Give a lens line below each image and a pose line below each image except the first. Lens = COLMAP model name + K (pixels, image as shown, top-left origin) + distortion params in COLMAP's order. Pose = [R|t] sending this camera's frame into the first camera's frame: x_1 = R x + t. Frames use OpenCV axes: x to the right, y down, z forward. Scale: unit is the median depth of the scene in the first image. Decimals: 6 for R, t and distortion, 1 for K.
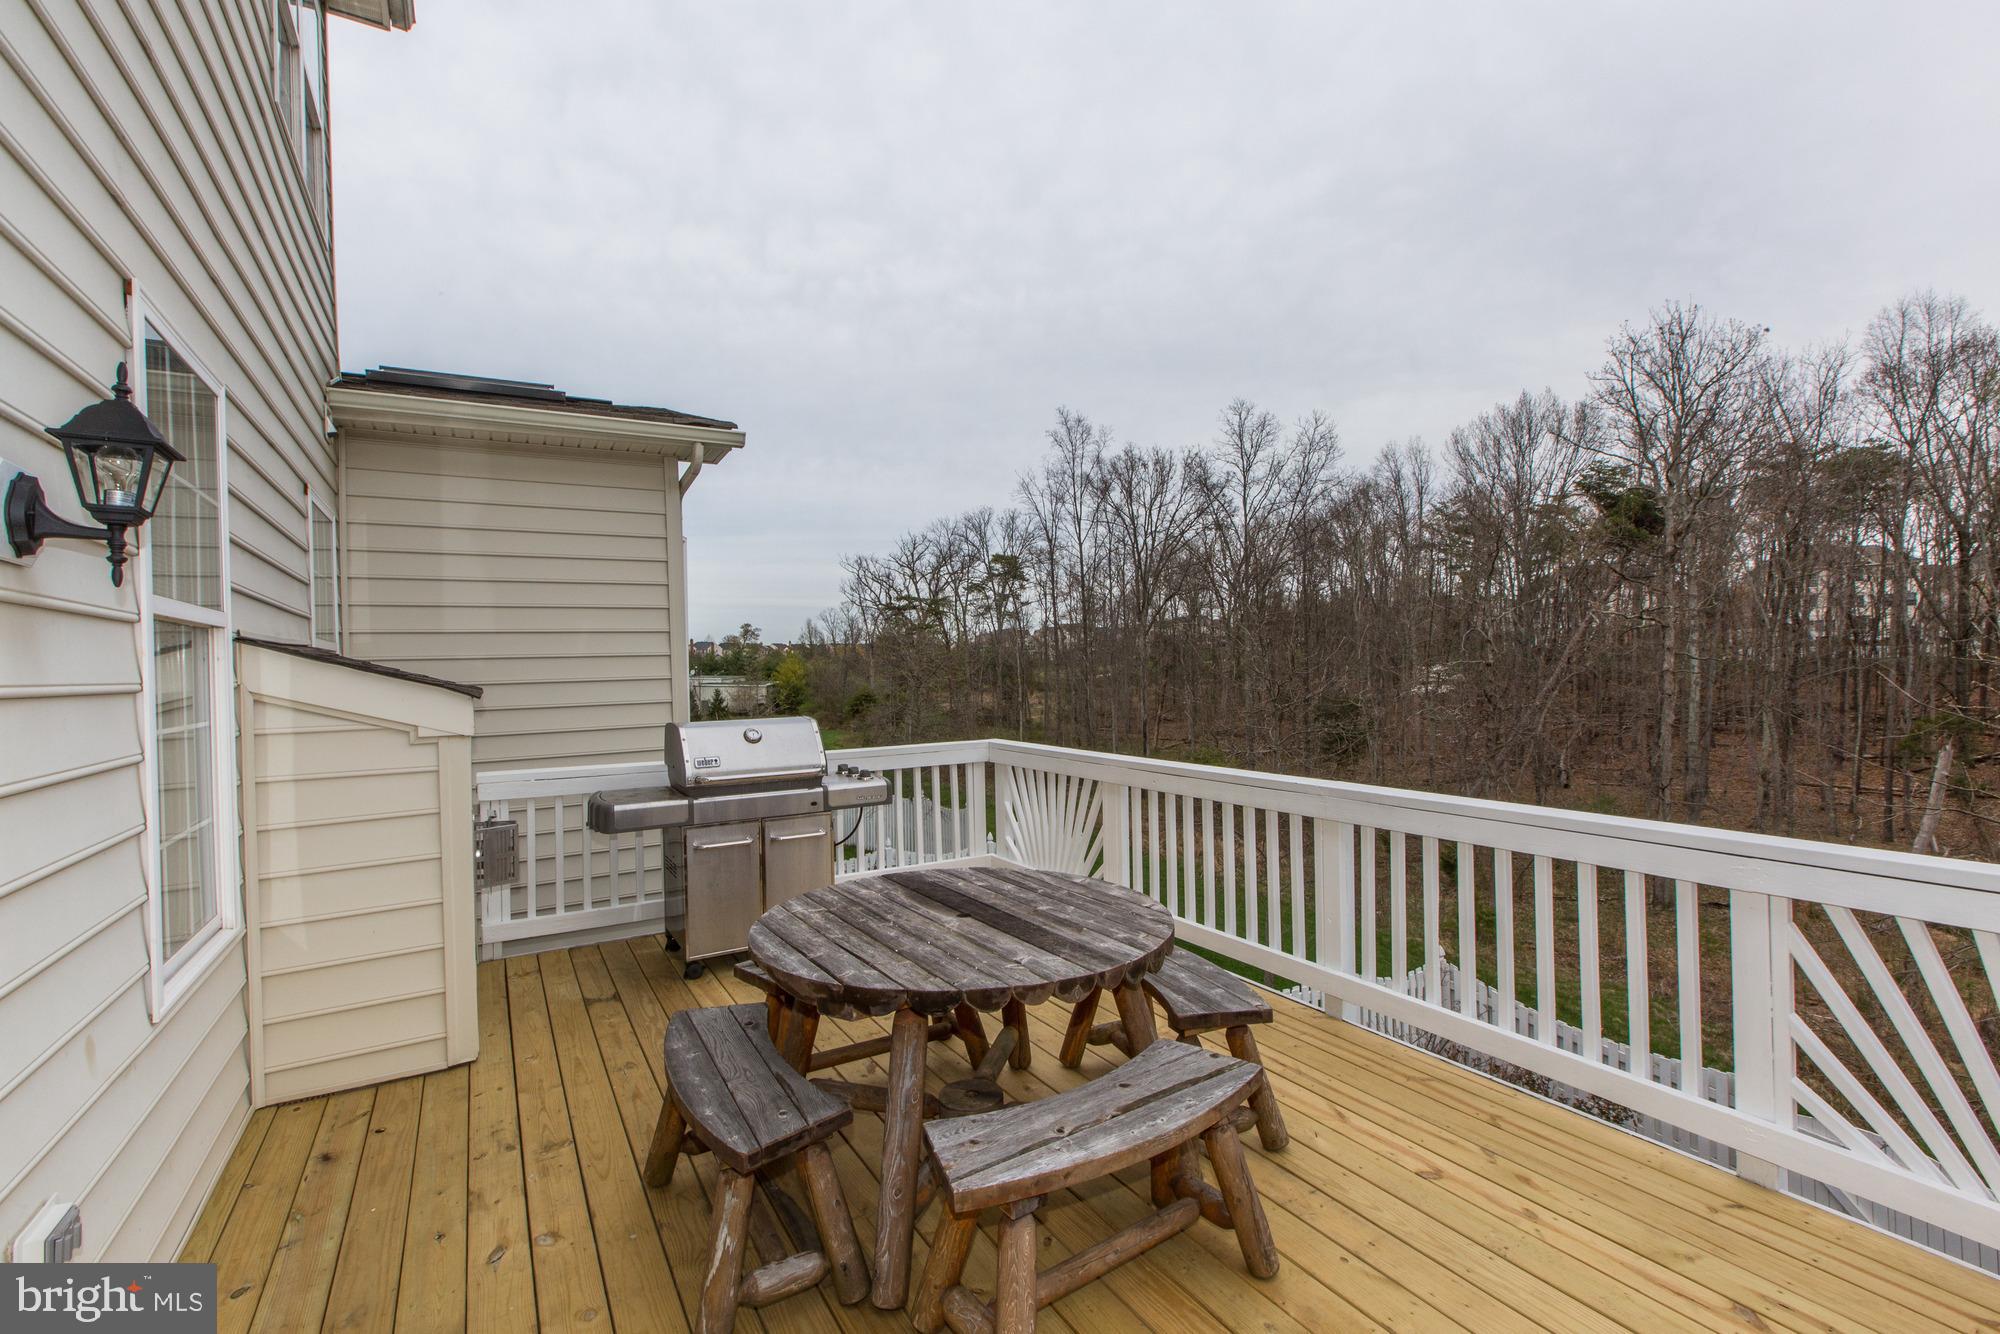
lens RADIAL K [[909.5, 0, 1005.6], [0, 909.5, 666.7], [0, 0, 1]] dist [0.001169, 0.000578]
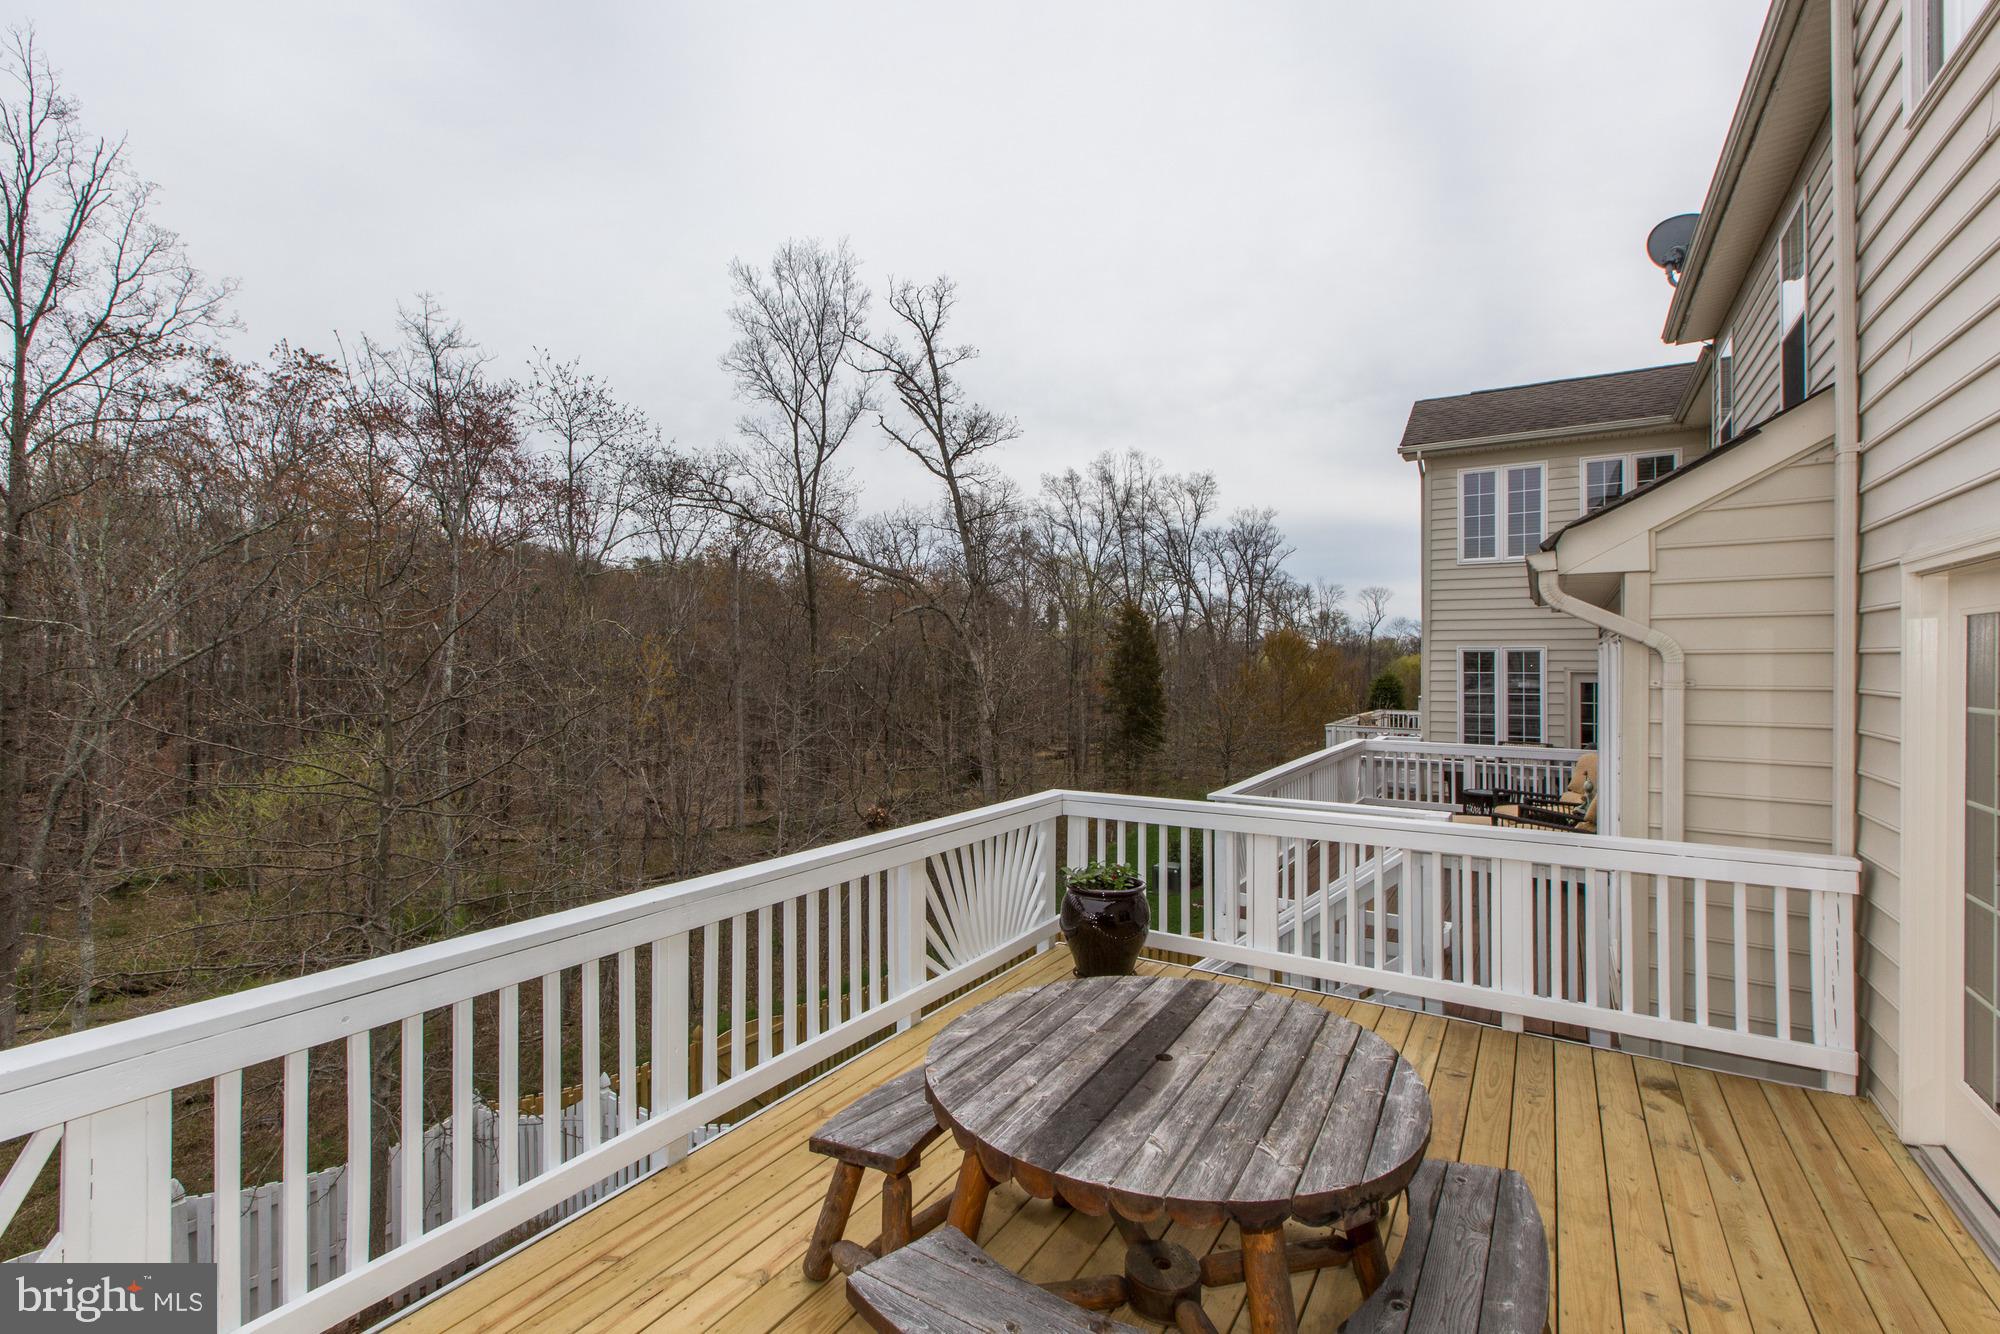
lens RADIAL K [[909.5, 0, 1004.9], [0, 909.5, 663.6], [0, 0, 1]] dist [0.001169, 0.000578]
pose [[-0.475283, 0.034431, 0.879159, -0.746879], [0.025510, 0.999353, -0.025348, -0.075401], [-0.879463, 0.010380, -0.475854, 1.564469]]
